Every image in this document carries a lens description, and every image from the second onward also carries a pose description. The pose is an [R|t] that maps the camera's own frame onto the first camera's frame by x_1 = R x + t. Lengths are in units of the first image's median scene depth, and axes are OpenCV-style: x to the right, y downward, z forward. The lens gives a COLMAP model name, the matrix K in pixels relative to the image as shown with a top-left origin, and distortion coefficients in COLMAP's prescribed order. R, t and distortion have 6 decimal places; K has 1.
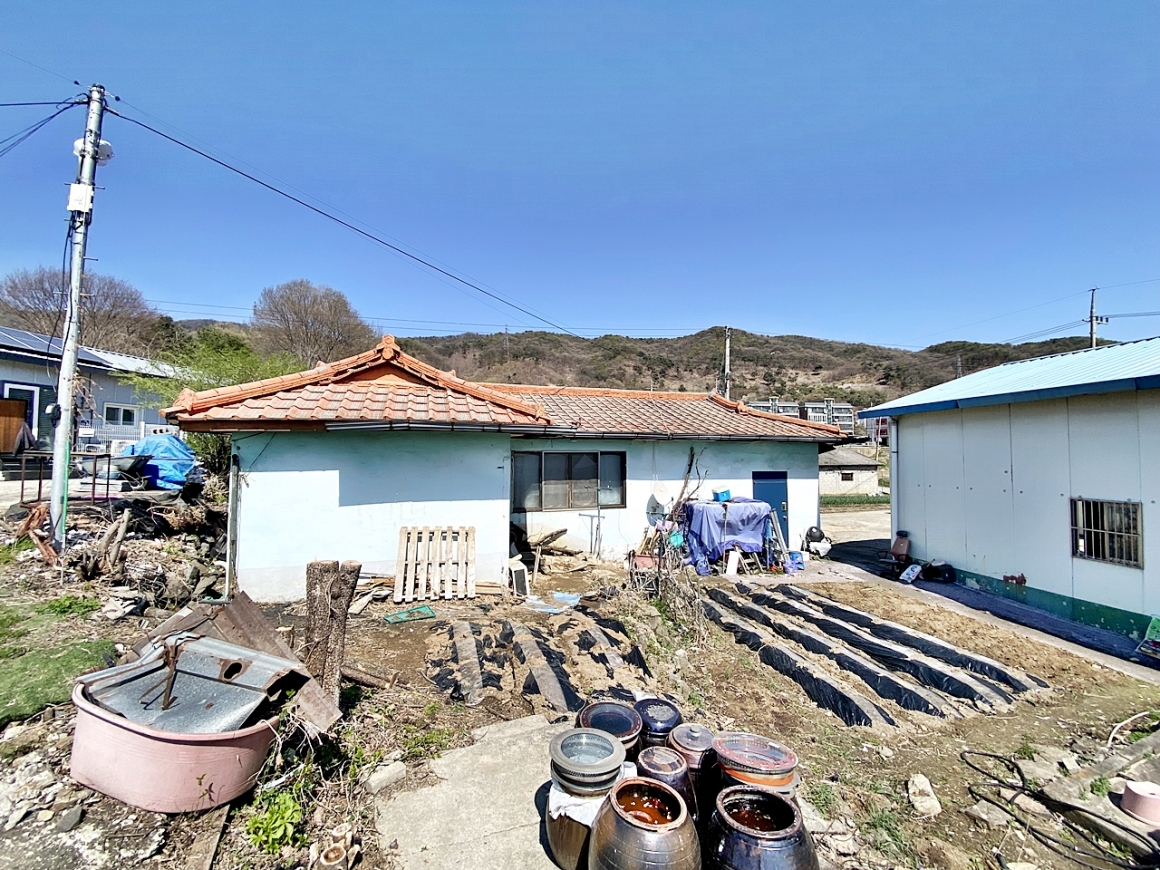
lens RADIAL K [[470.9, 0, 585.7], [0, 470.9, 439.4], [0, 0, 1]] dist [-0.014619, -0.008449]
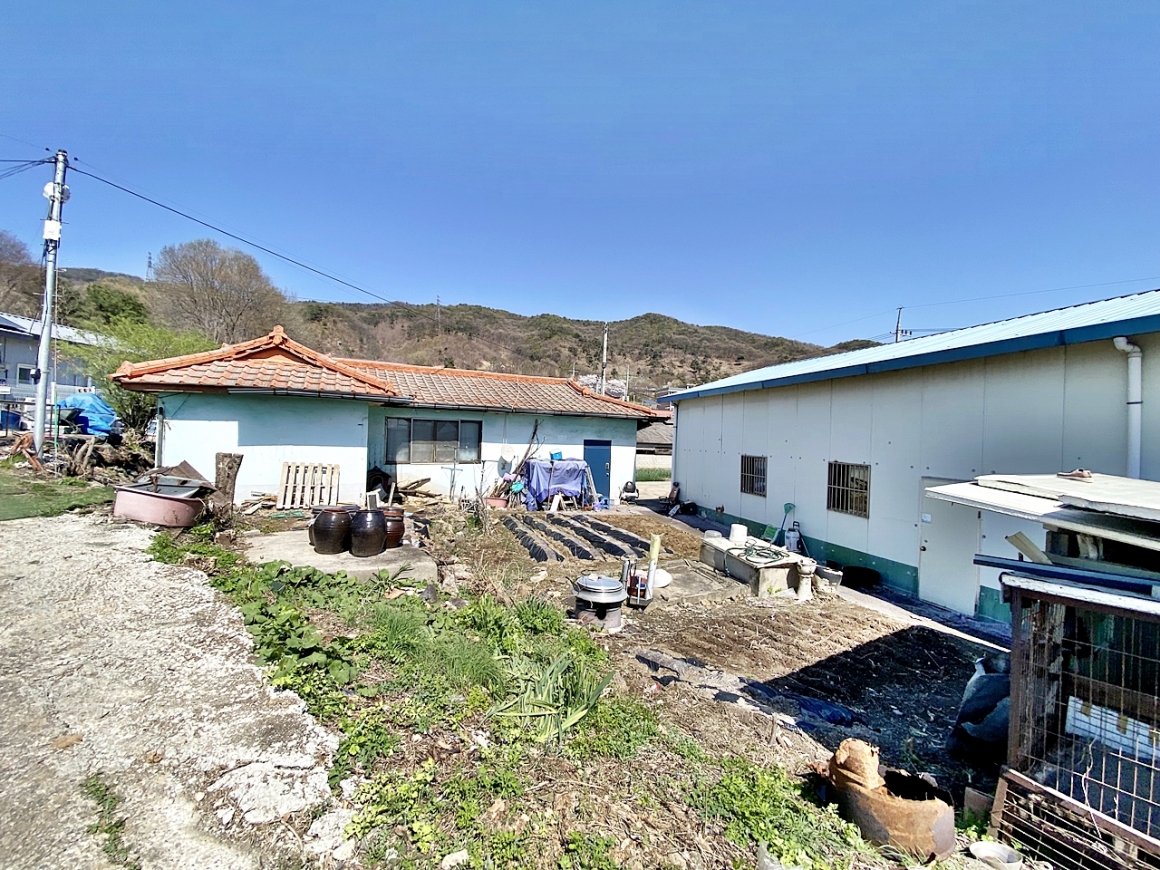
lens RADIAL K [[470.9, 0, 593.4], [0, 470.9, 438.2], [0, 0, 1]] dist [-0.014619, -0.008449]
pose [[0.987892, 0.027275, 0.152727, 0.186680], [-0.033161, 0.998797, 0.036123, 0.016376], [-0.151558, -0.040750, 0.987608, -0.323633]]
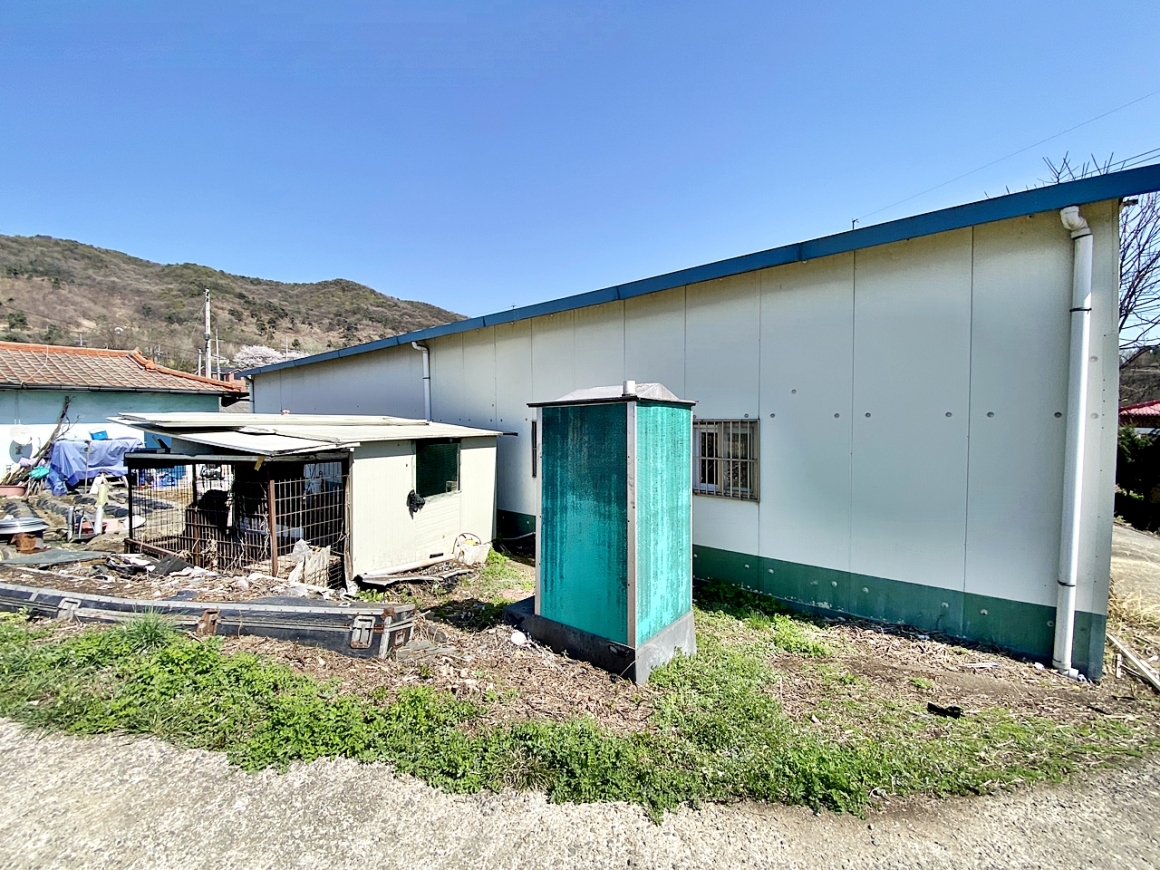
lens RADIAL K [[470.9, 0, 600.5], [0, 470.9, 437.5], [0, 0, 1]] dist [-0.014619, -0.008449]
pose [[0.726282, -0.031426, 0.686678, 0.419897], [-0.017125, 0.997817, 0.063778, 0.023326], [-0.687183, -0.058080, 0.724159, -0.768709]]
